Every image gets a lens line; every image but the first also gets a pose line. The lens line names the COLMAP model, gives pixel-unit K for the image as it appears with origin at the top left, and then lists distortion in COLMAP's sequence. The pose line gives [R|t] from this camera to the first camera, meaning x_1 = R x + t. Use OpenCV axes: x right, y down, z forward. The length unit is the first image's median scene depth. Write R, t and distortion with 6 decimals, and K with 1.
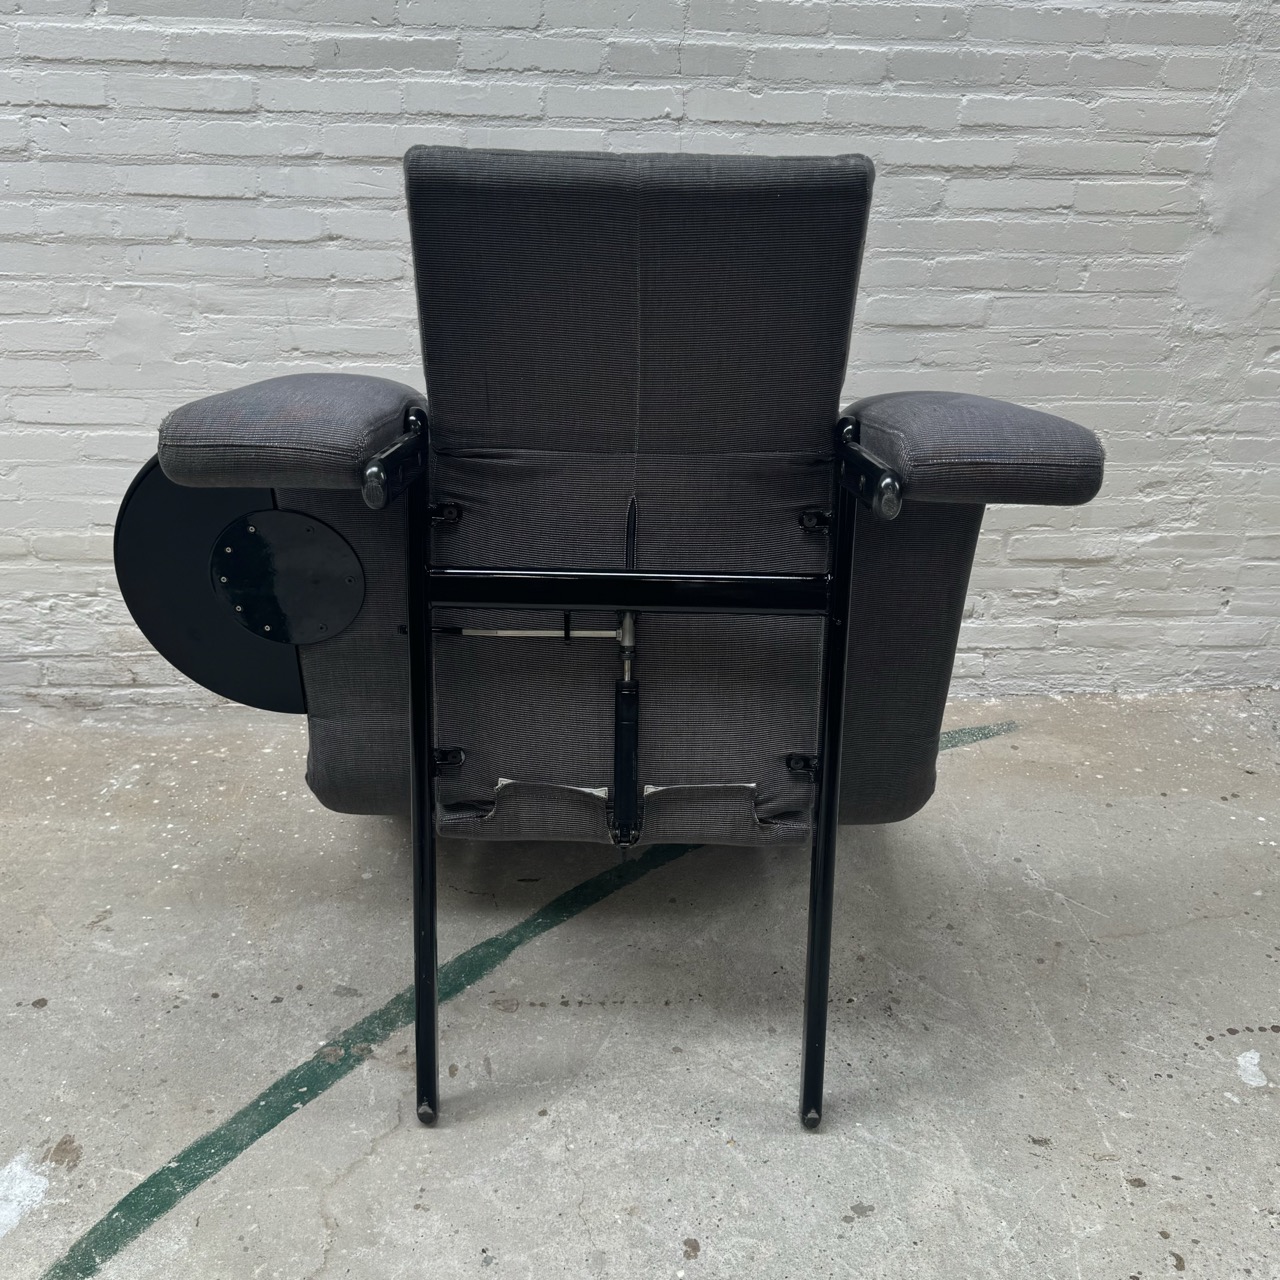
lens RADIAL K [[1366.3, 0, 640.3], [0, 1366.3, 643.0], [0, 0, 1]] dist [0.131032, -0.280074]
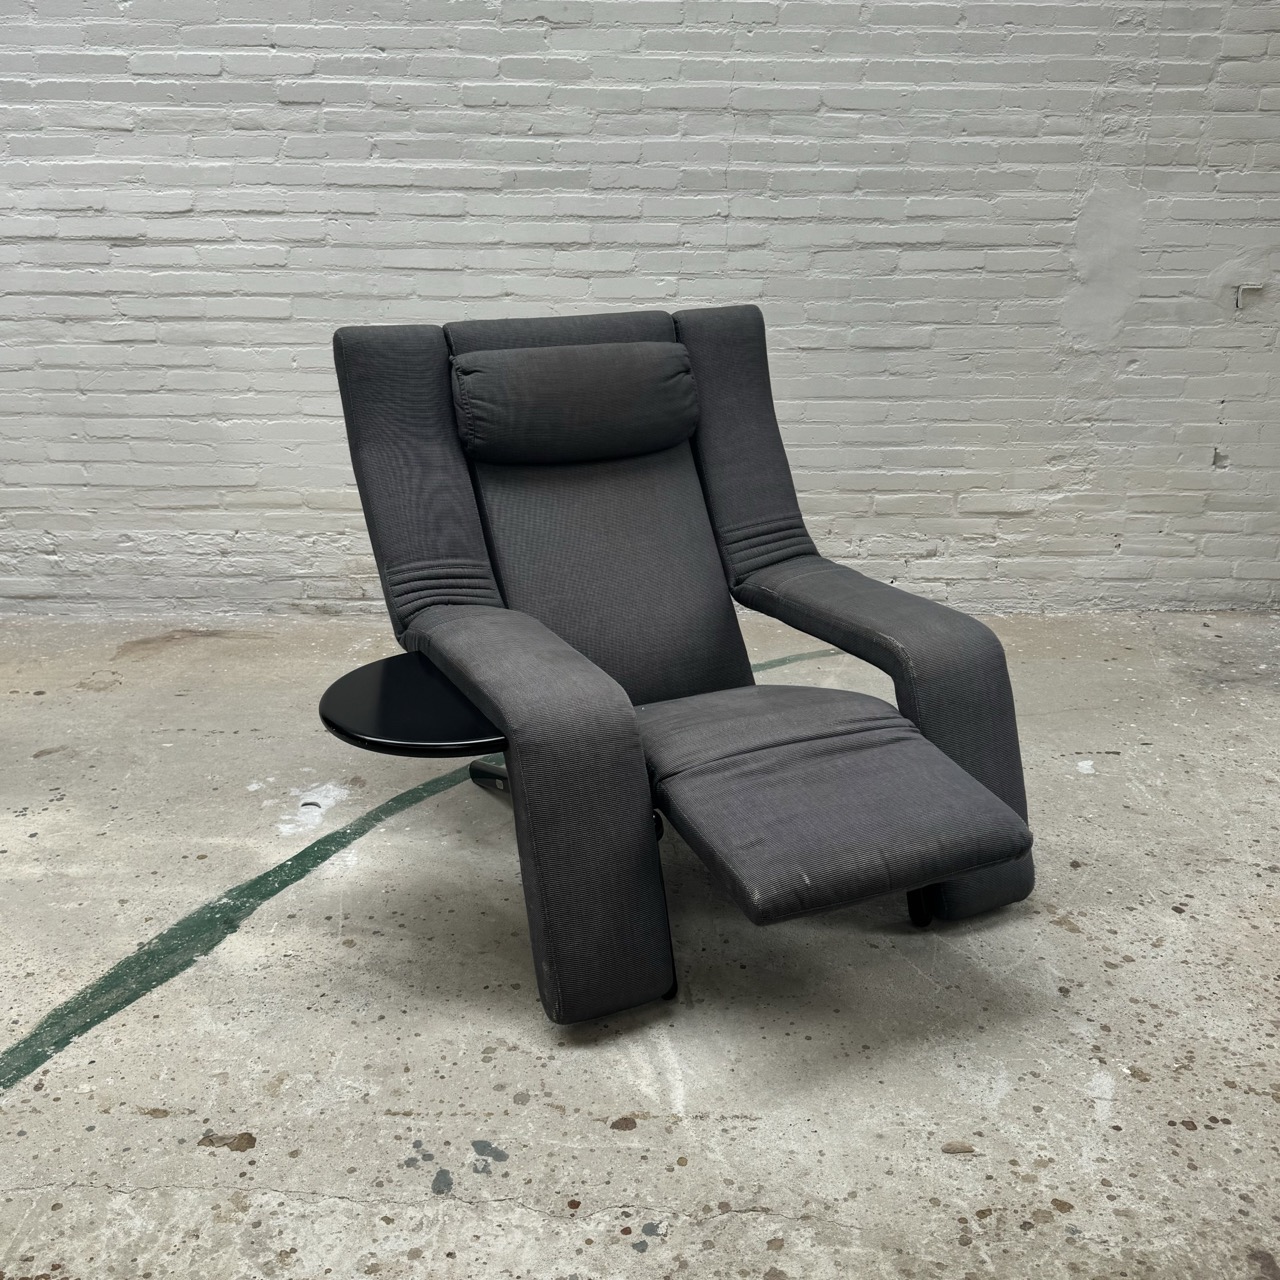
lens RADIAL K [[1355.6, 0, 640.4], [0, 1355.6, 642.1], [0, 0, 1]] dist [0.170545, -0.378325]
pose [[0.997963, -0.001323, -0.063777, 0.027948], [-0.007319, 0.990806, -0.135094, 0.300877], [0.063369, 0.135286, 0.988778, -0.470135]]
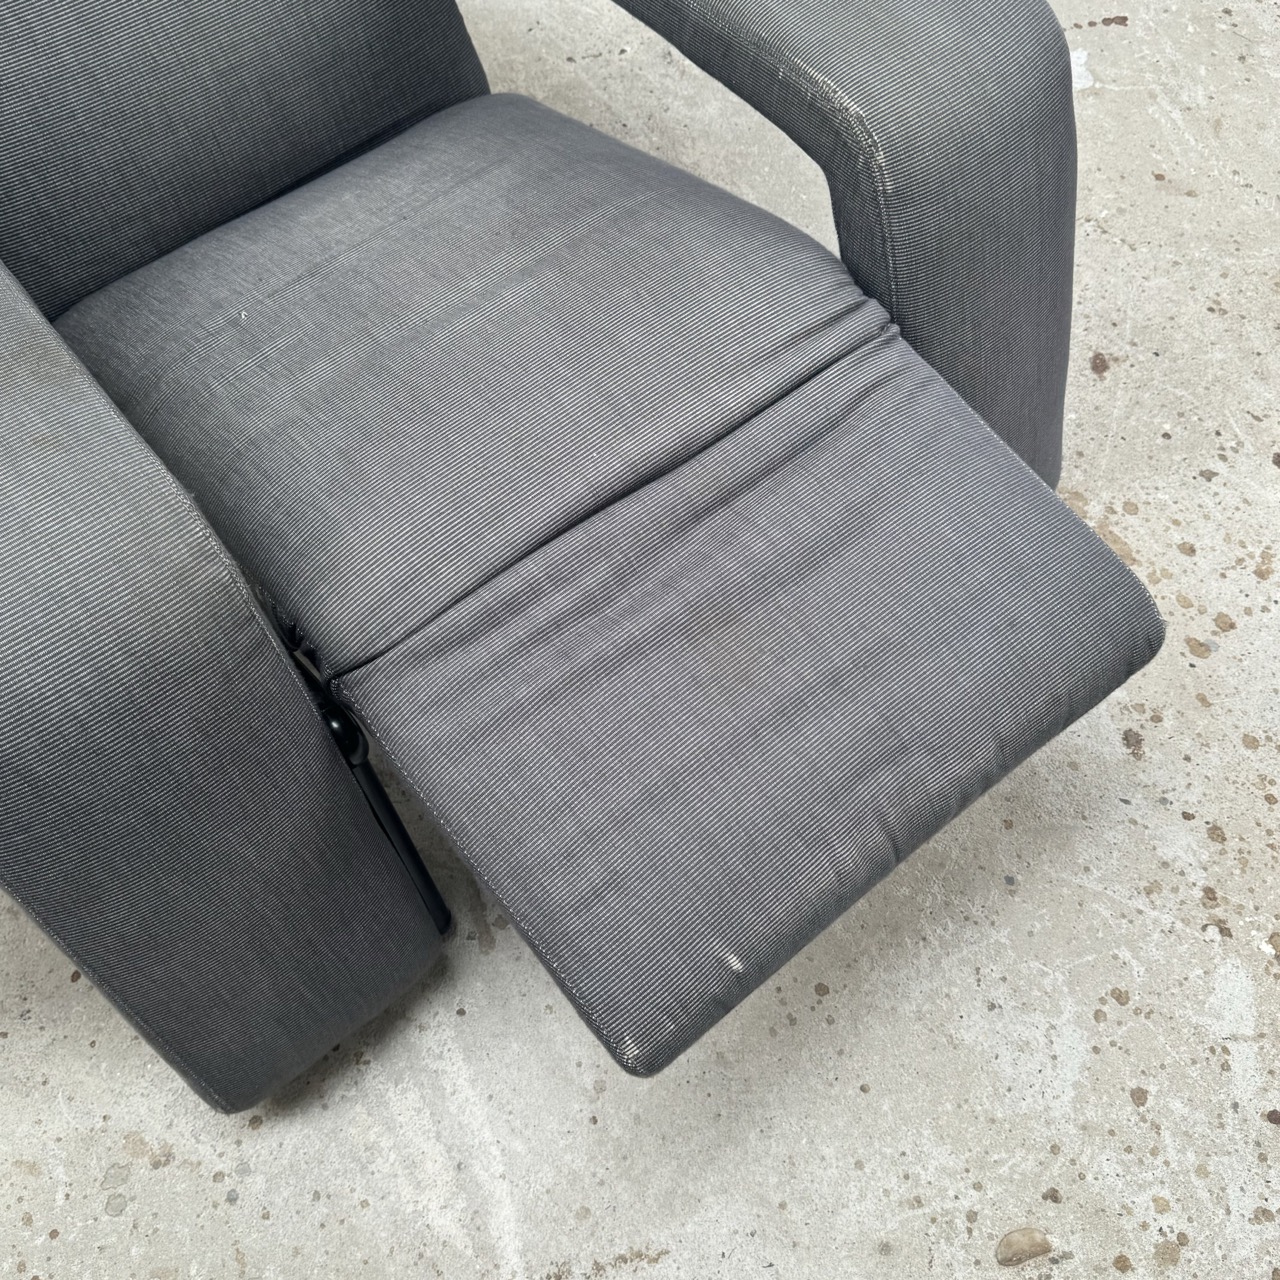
lens RADIAL K [[1390.8, 0, 648.8], [0, 1390.8, 631.9], [0, 0, 1]] dist [0.157739, -0.357026]
pose [[0.983950, -0.157720, 0.083465, 0.034411], [0.086828, 0.831807, 0.548231, 0.070189], [-0.155893, -0.532185, 0.832151, 0.085793]]
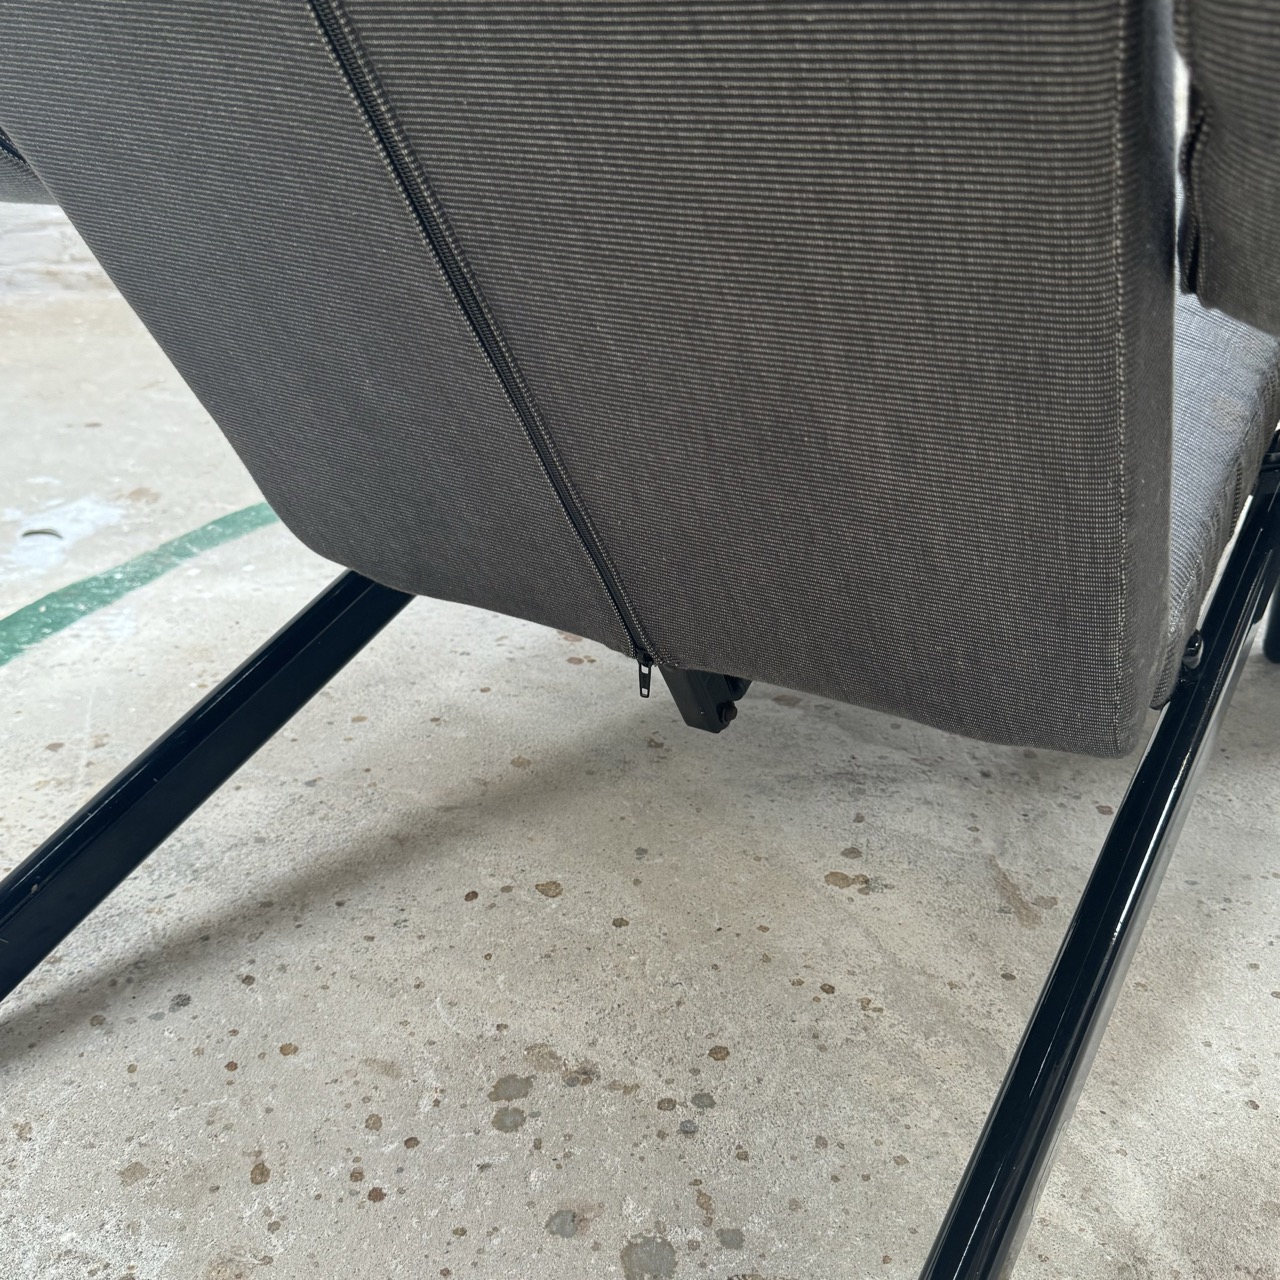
lens RADIAL K [[1382.1, 0, 642.1], [0, 1382.1, 639.9], [0, 0, 1]] dist [0.154332, -0.366021]
pose [[0.999027, -0.037180, 0.023726, -0.094525], [0.038031, 0.998610, -0.036479, 0.355824], [-0.022337, 0.037346, 0.999053, 0.098355]]
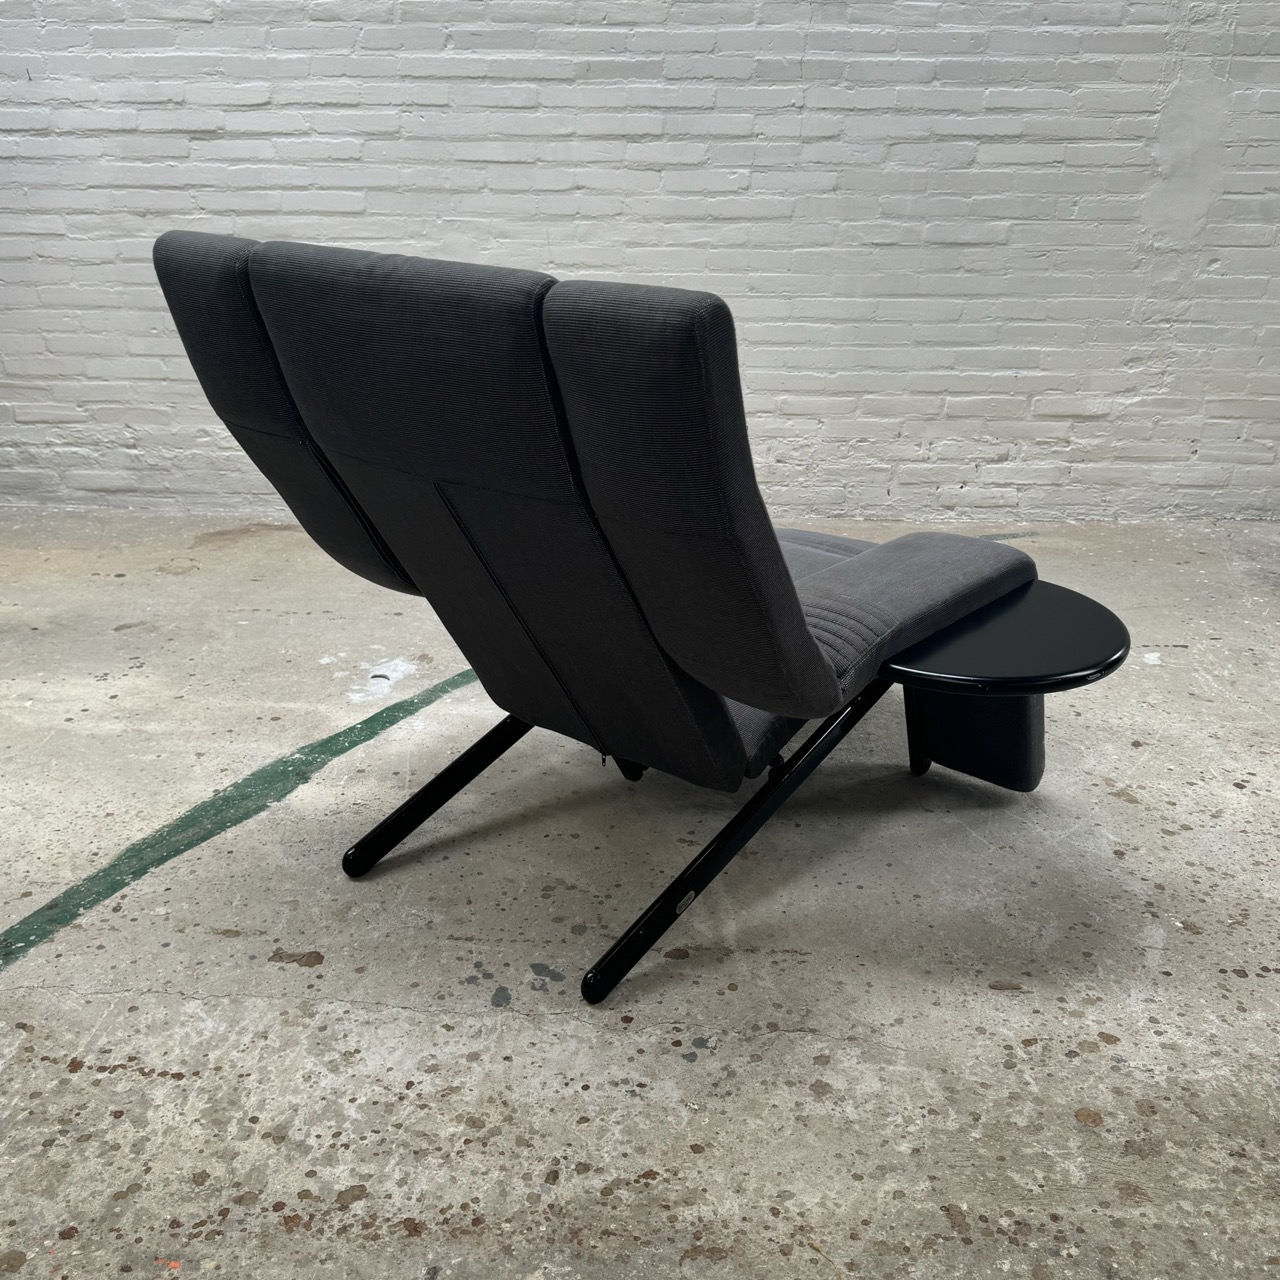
lens RADIAL K [[1359.1, 0, 645.4], [0, 1359.1, 641.8], [0, 0, 1]] dist [0.167465, -0.373518]
pose [[0.993710, 0.018369, -0.110471, 0.035125], [-0.029790, 0.994272, -0.102640, 0.366911], [0.107953, 0.105285, 0.988565, -0.474810]]
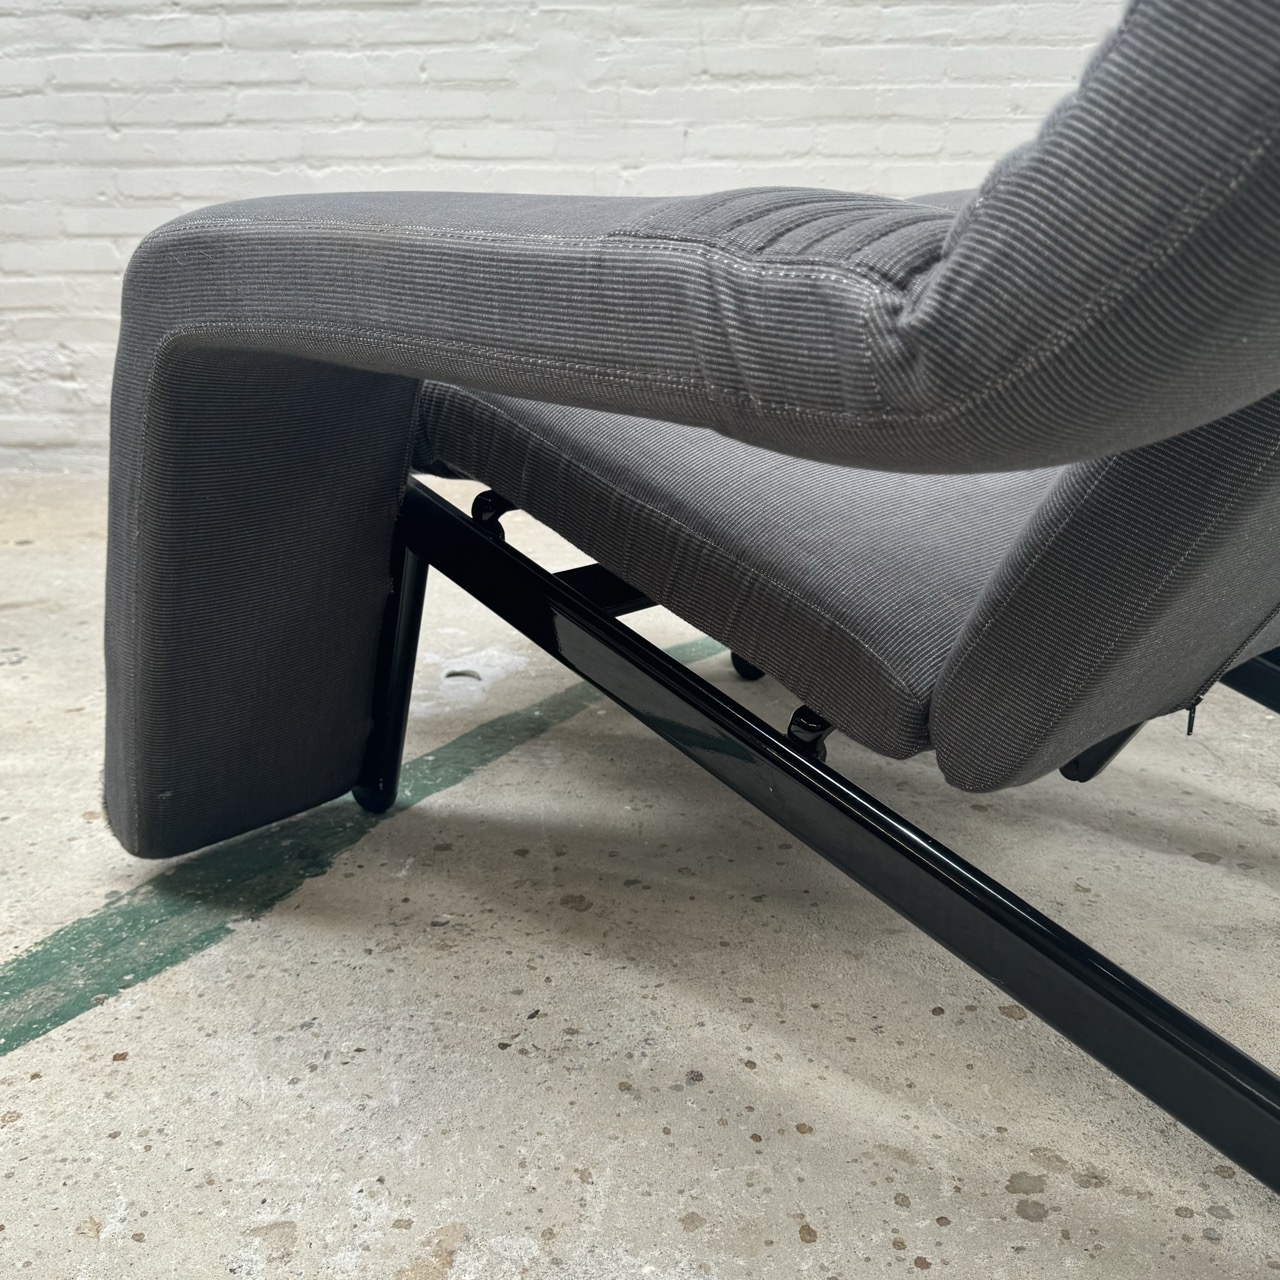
lens RADIAL K [[1382.1, 0, 642.1], [0, 1382.1, 639.9], [0, 0, 1]] dist [0.154332, -0.366021]
pose [[0.991710, 0.002558, -0.128473, -0.160511], [-0.025302, 0.984116, -0.175716, 0.375757], [0.125983, 0.177510, 0.976022, 0.062918]]
